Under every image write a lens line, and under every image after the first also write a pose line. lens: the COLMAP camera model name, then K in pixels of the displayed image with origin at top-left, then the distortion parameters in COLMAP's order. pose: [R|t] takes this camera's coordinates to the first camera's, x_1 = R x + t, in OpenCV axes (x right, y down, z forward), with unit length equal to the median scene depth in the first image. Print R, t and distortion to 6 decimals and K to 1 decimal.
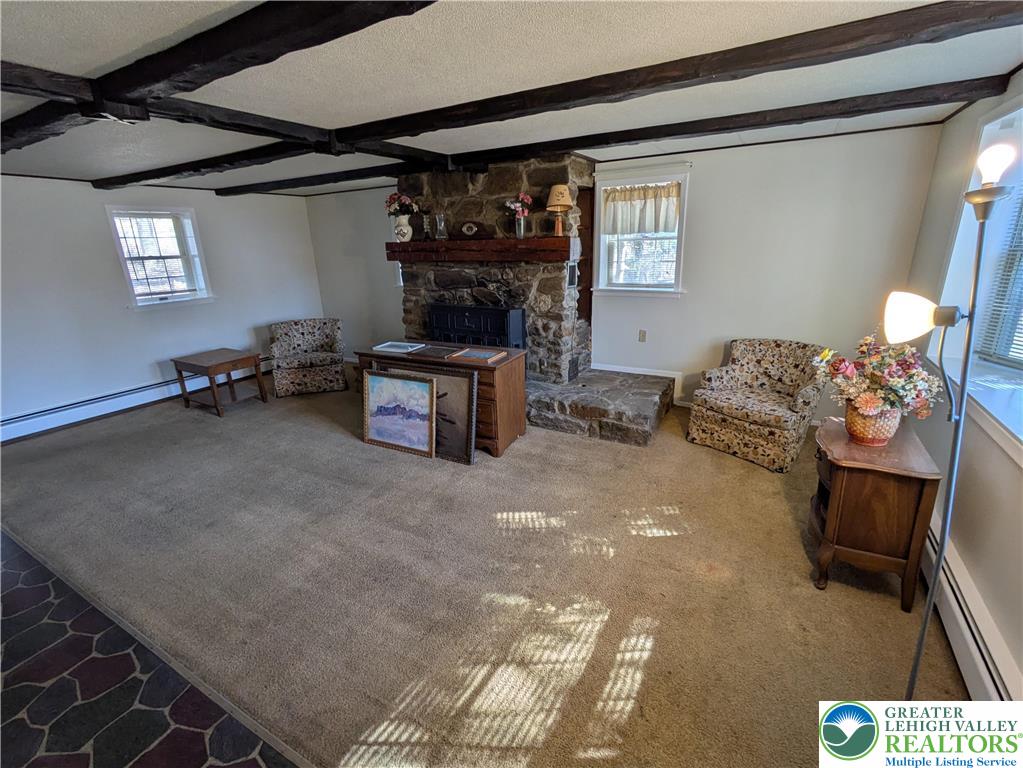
lens RADIAL K [[456.5, 0, 511.6], [0, 456.5, 385.7], [0, 0, 1]] dist [-0.004044, 0.000075]
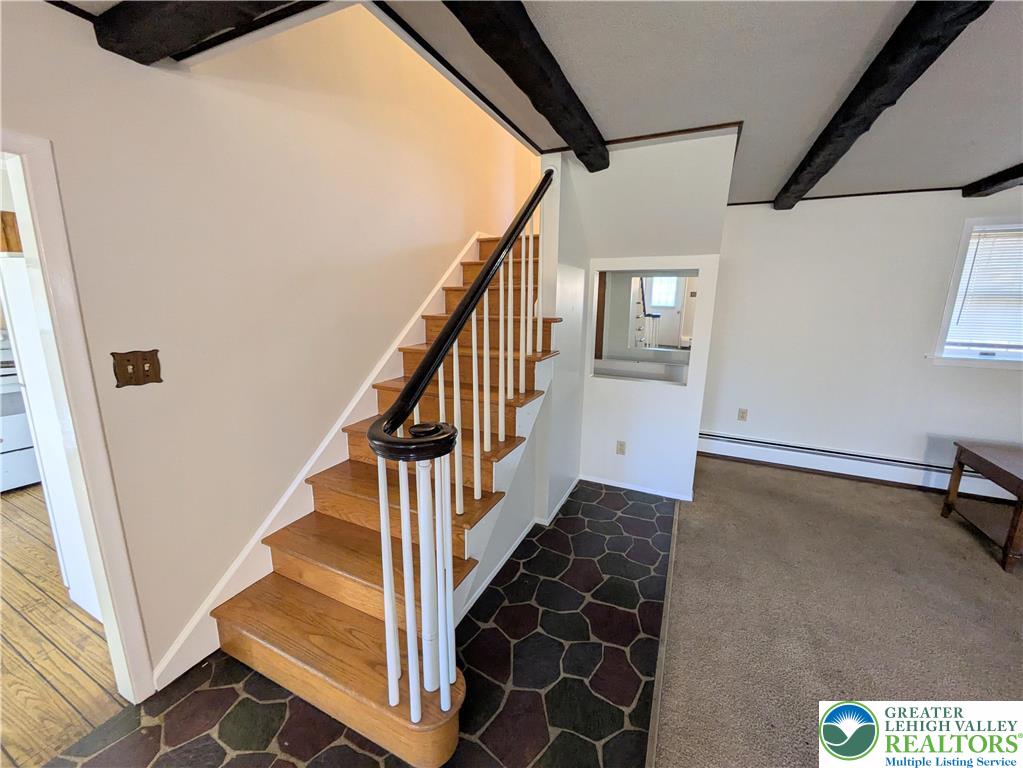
lens RADIAL K [[403.8, 0, 506.2], [0, 403.8, 382.5], [0, 0, 1]] dist [0.001938, 0.000537]
pose [[0.076362, 0.234268, -0.969168, -0.300611], [-0.317119, 0.927241, 0.199148, -0.058814], [0.945307, 0.292134, 0.145097, 0.328452]]
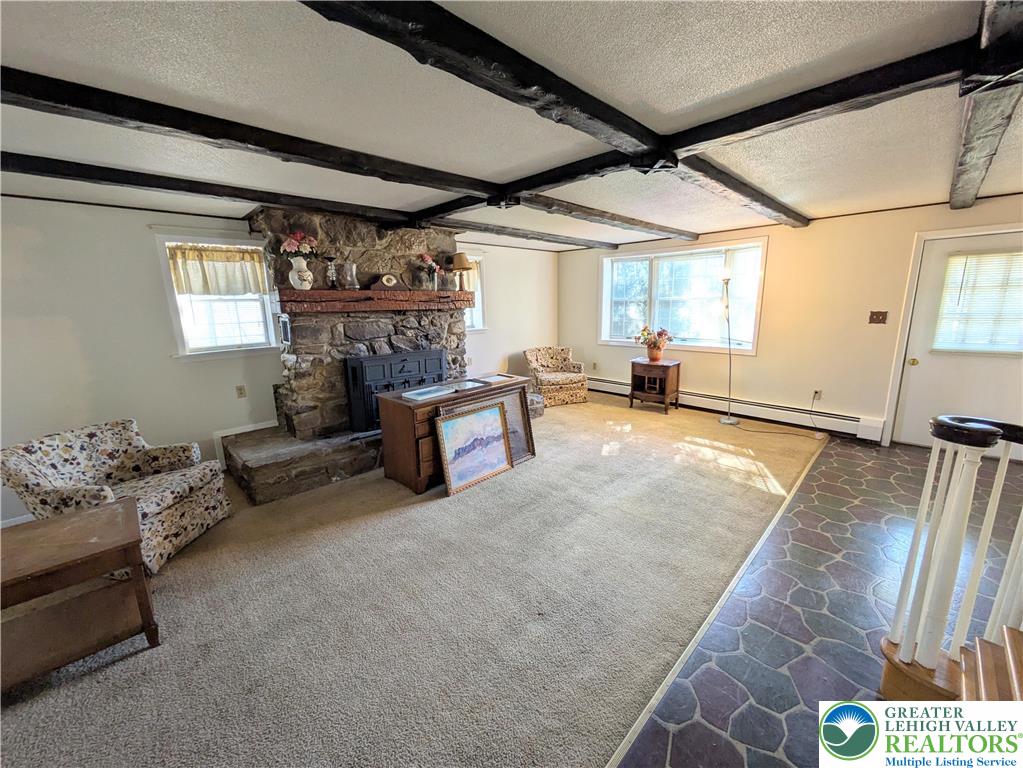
lens RADIAL K [[403.8, 0, 511.5], [0, 403.8, 384.4], [0, 0, 1]] dist [0.001938, 0.000537]
pose [[0.267760, -0.170380, 0.948301, -0.968064], [0.300245, 0.949986, 0.085906, -0.117025], [-0.915509, 0.261721, 0.305524, 0.541060]]
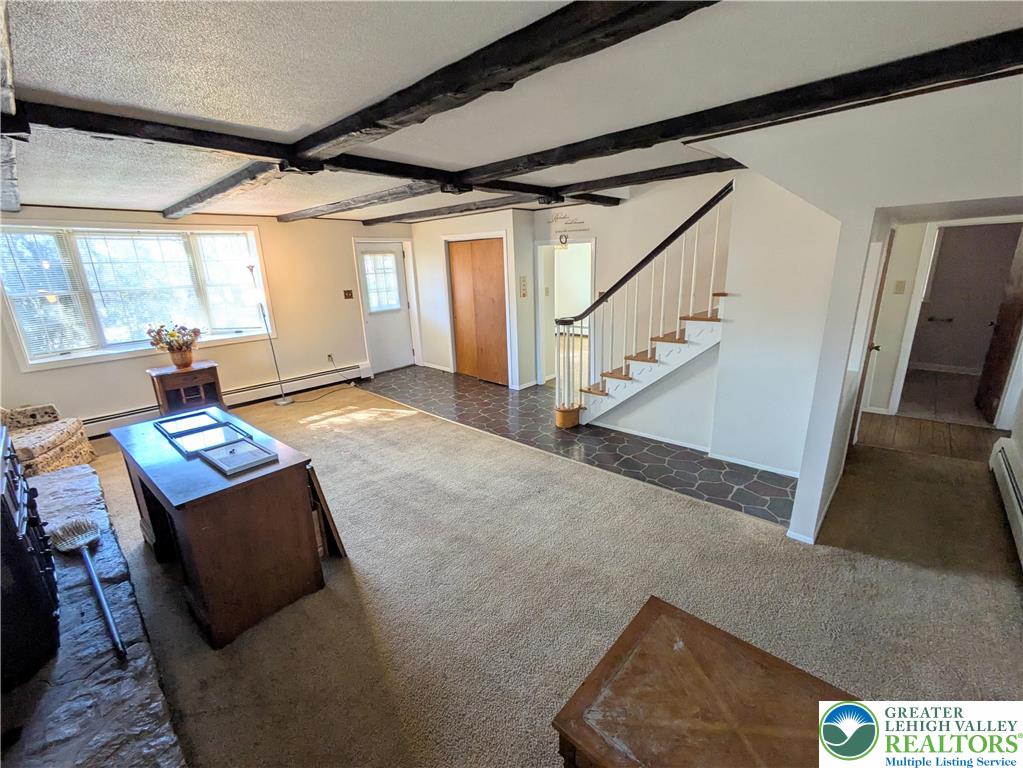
lens RADIAL K [[429.5, 0, 510.5], [0, 429.5, 384.4], [0, 0, 1]] dist [0.001573, 0.000148]
pose [[-0.972381, 0.002953, 0.233379, -0.678272], [0.131169, 0.833987, 0.535966, -0.382893], [-0.193052, 0.551776, -0.811341, 1.253915]]
